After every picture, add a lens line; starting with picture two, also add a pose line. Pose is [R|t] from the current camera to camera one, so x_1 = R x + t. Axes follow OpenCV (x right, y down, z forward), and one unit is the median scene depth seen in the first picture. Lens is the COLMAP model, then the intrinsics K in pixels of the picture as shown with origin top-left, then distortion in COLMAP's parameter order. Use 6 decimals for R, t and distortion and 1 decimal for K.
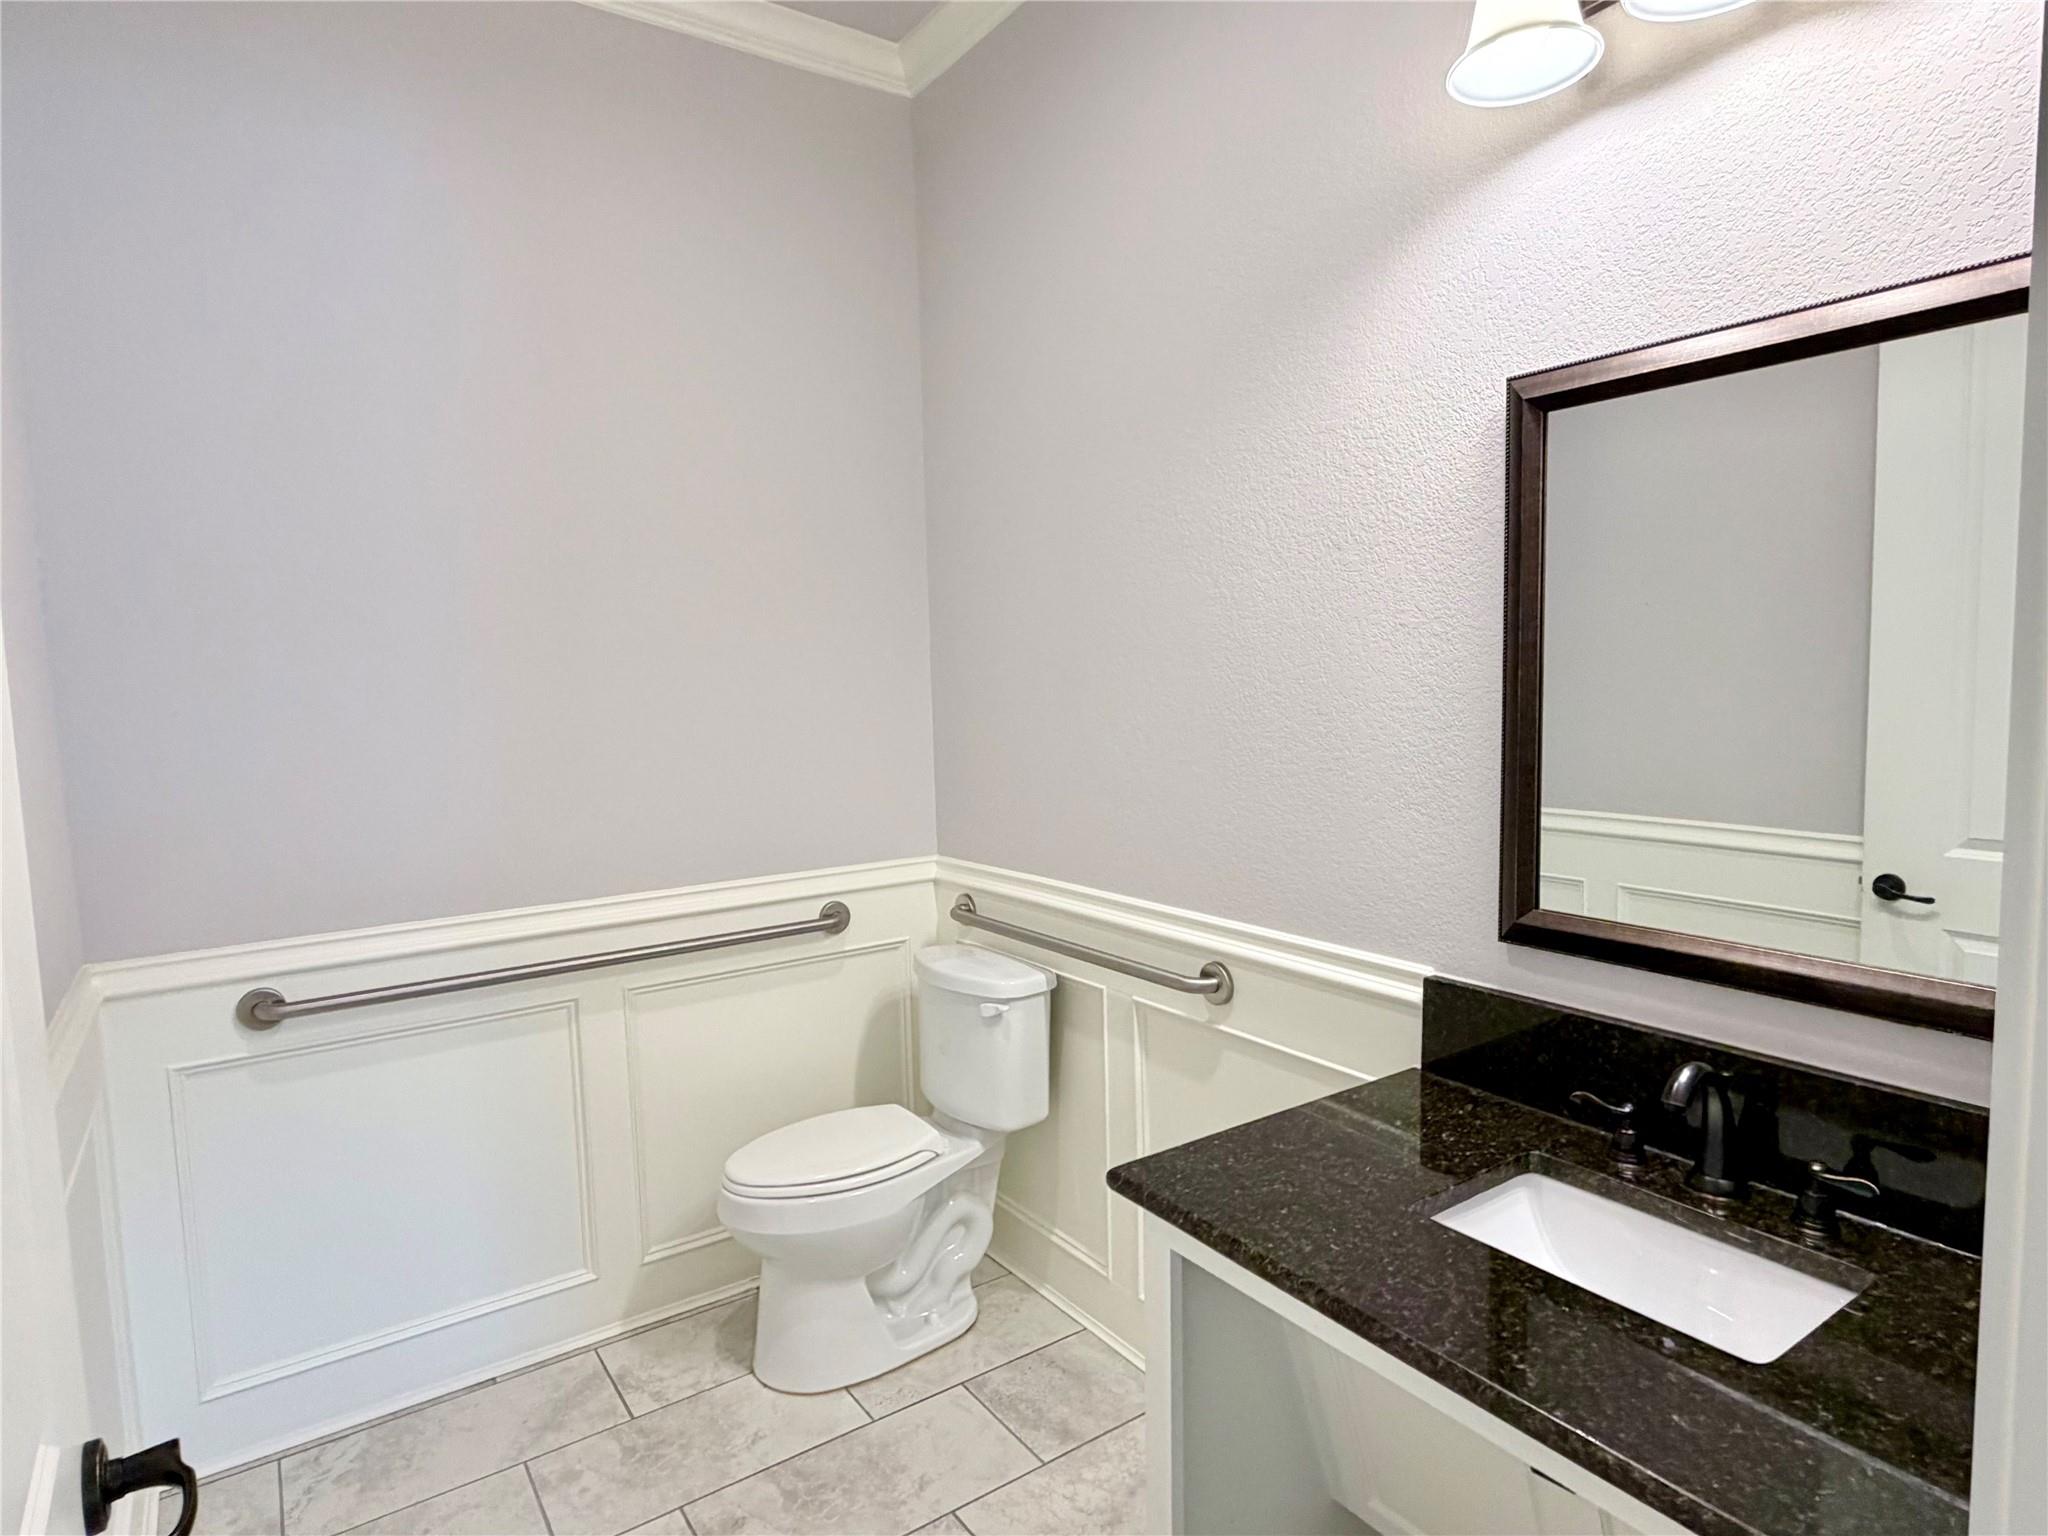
lens RADIAL K [[1123.2, 0, 1030.0], [0, 1123.2, 766.0], [0, 0, 1]] dist [0.004169, 0.000138]
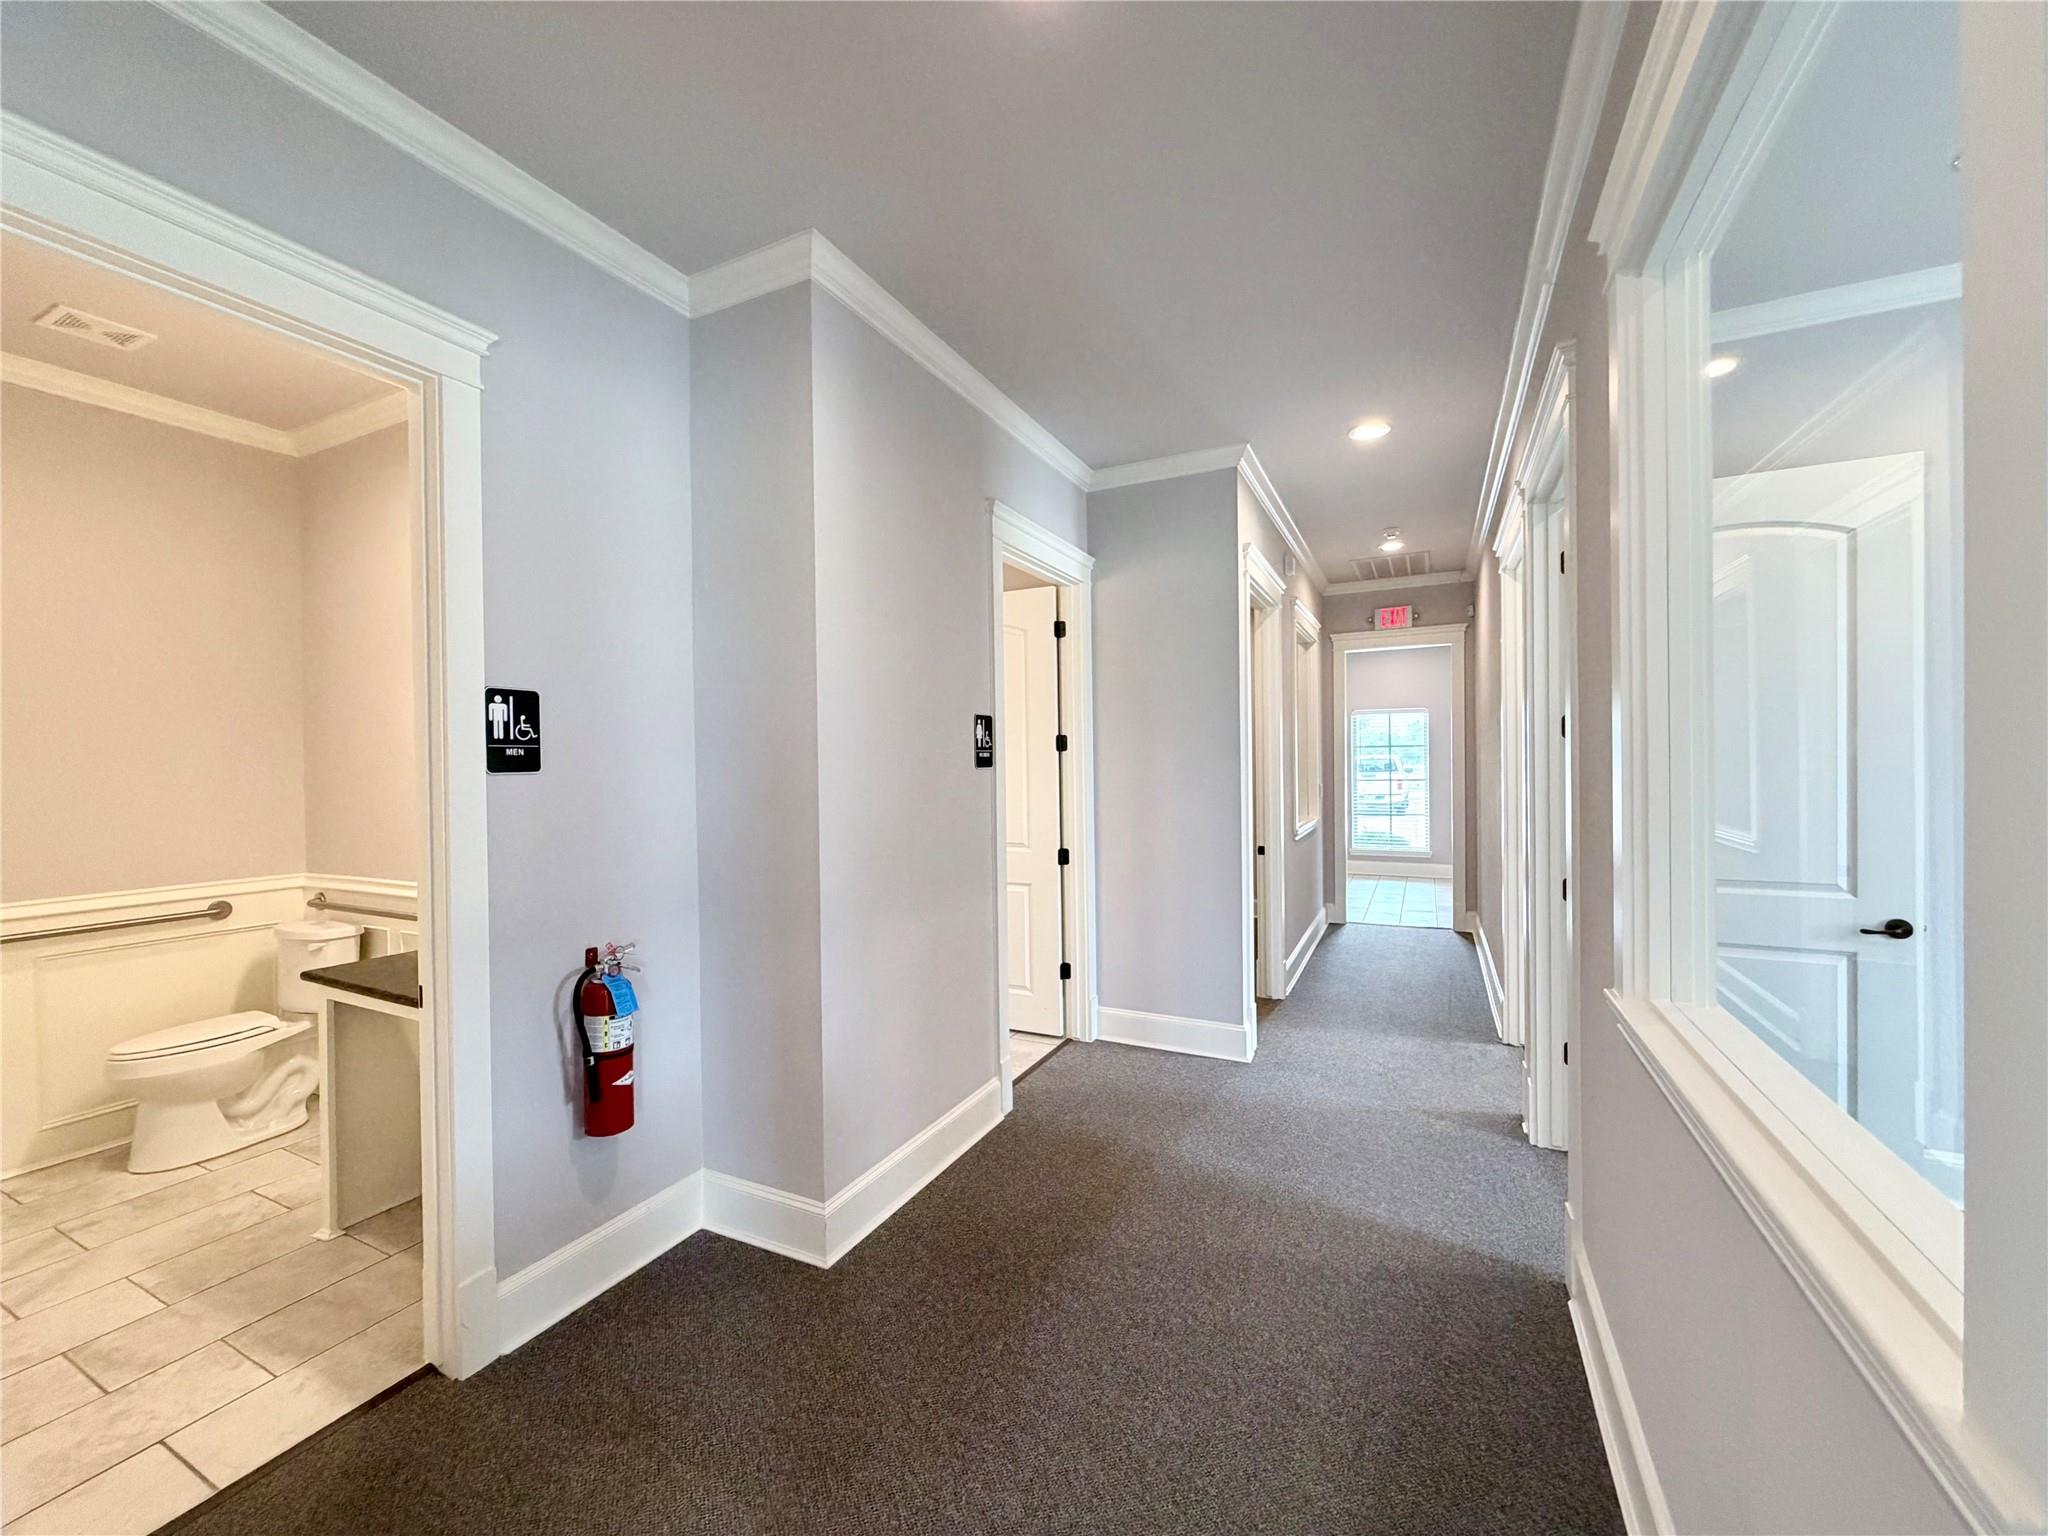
lens RADIAL K [[817.6, 0, 1023.4], [0, 817.6, 764.2], [0, 0, 1]] dist [0.001321, 0.000470]
pose [[0.880566, 0.015461, 0.473671, 0.352320], [0.027063, 0.996196, -0.082826, 0.056328], [-0.473150, 0.085753, 0.876798, -0.792169]]
